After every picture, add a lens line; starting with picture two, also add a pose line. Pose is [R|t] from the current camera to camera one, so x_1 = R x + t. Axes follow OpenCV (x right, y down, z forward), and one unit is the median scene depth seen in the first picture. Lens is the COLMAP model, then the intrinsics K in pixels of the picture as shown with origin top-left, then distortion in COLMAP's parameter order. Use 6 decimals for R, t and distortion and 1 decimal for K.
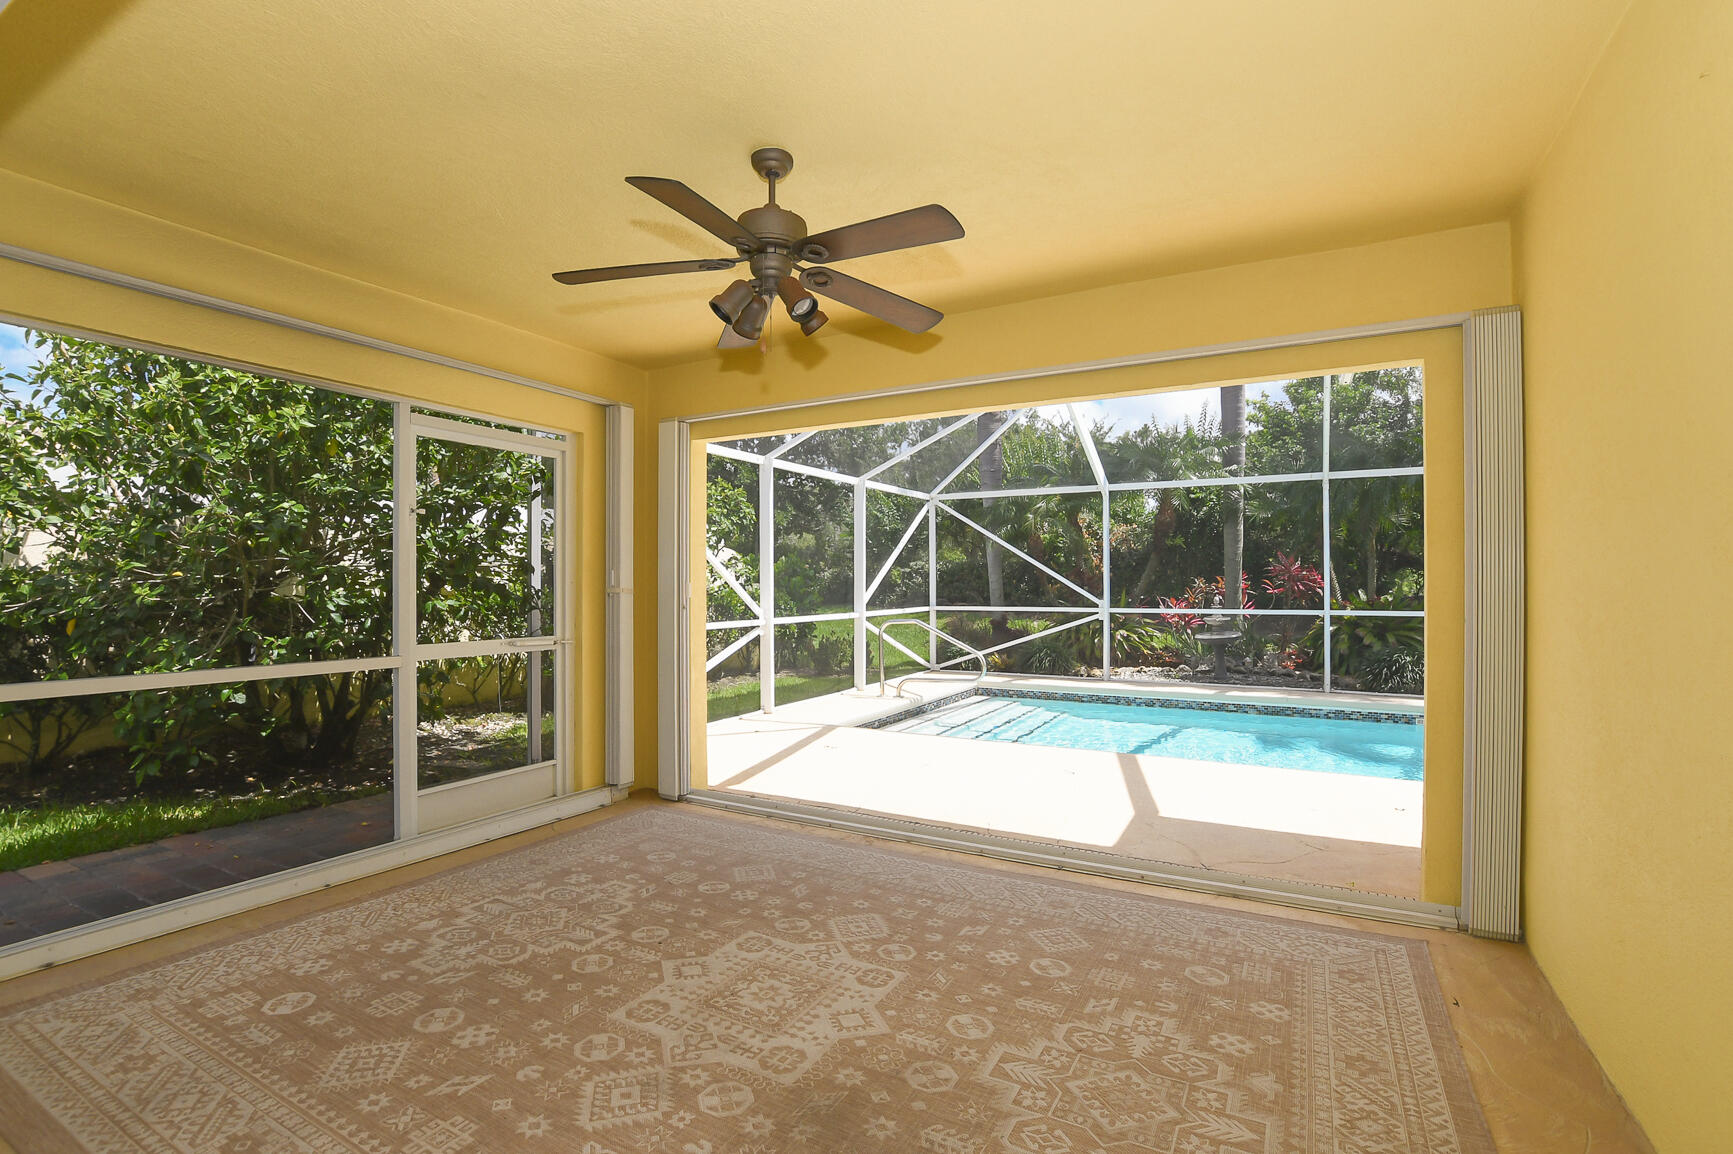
lens RADIAL K [[775.6, 0, 874.9], [0, 775.6, 577.5], [0, 0, 1]] dist [-0.030832, 0.001032]
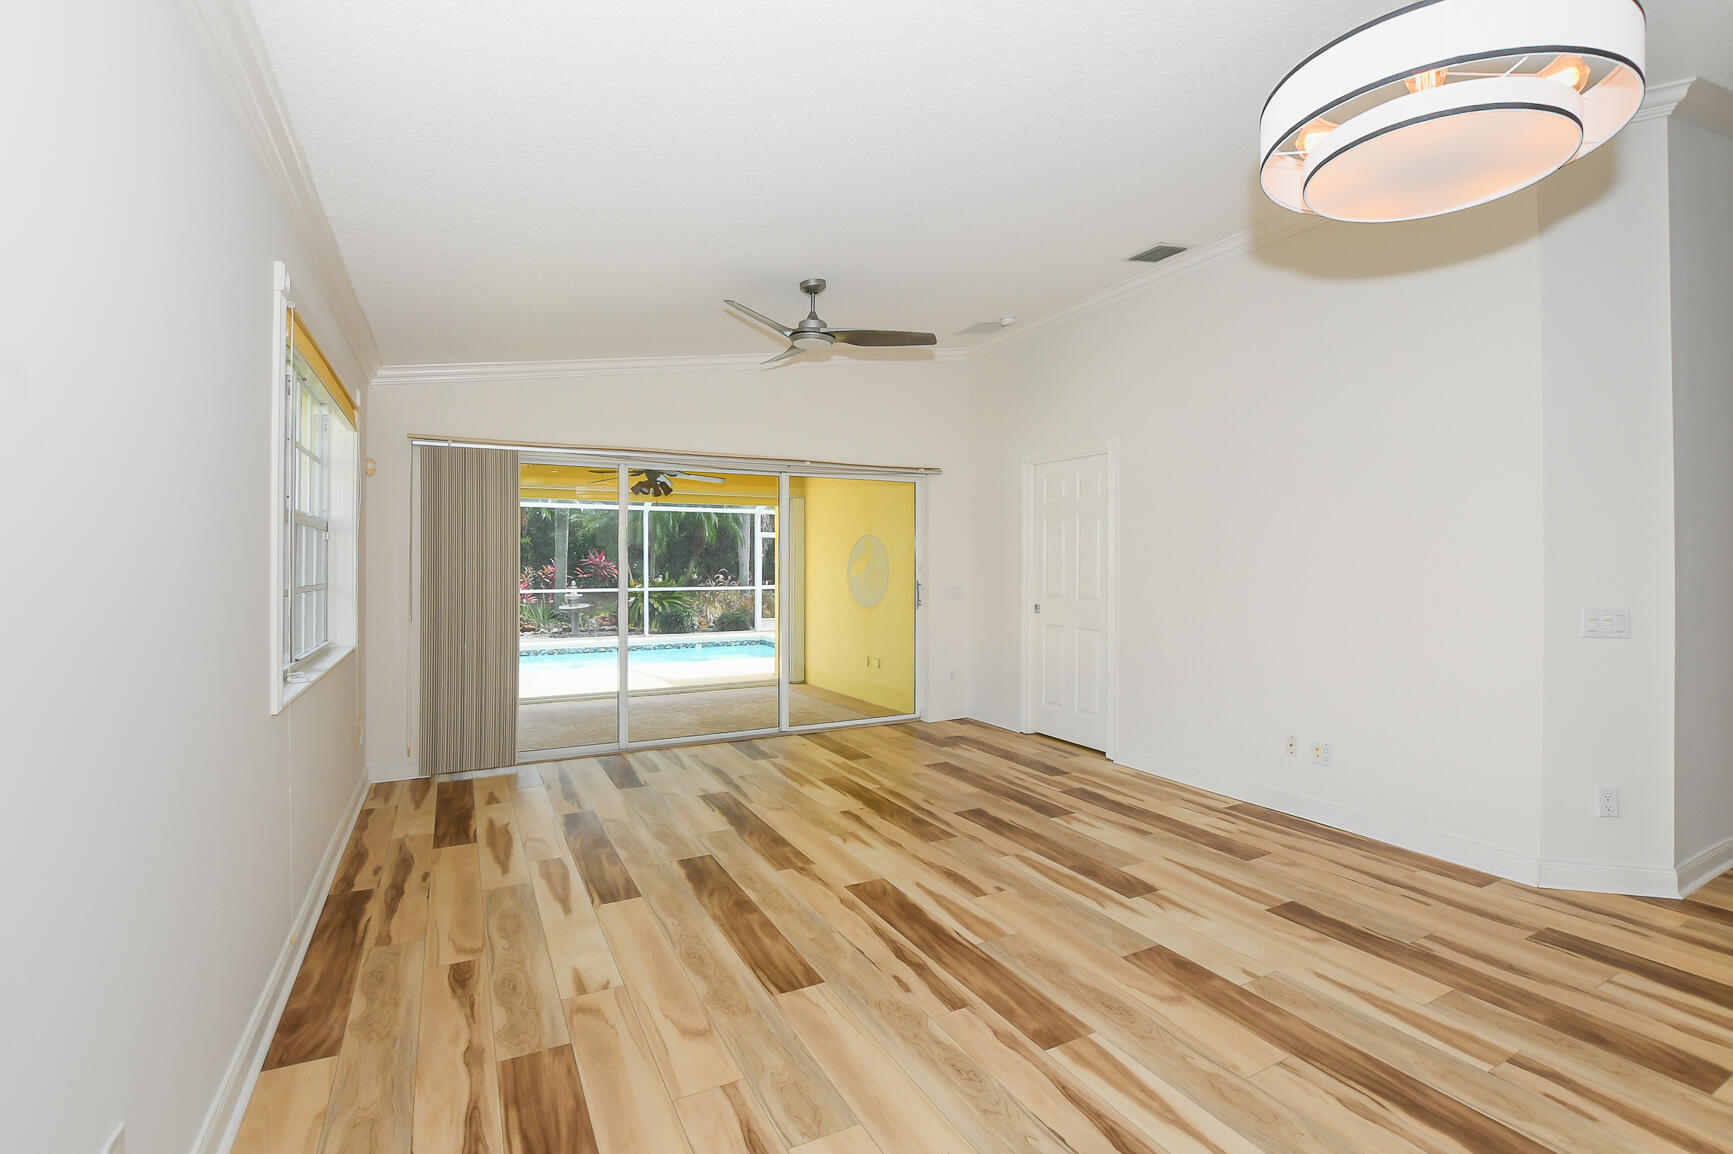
lens RADIAL K [[775.6, 0, 877.7], [0, 775.6, 562.8], [0, 0, 1]] dist [-0.030832, 0.001032]
pose [[0.535075, -0.000856, 0.844804, -1.791773], [-0.006564, 0.999965, 0.005171, -0.077778], [-0.844779, -0.008312, 0.535051, -1.082648]]
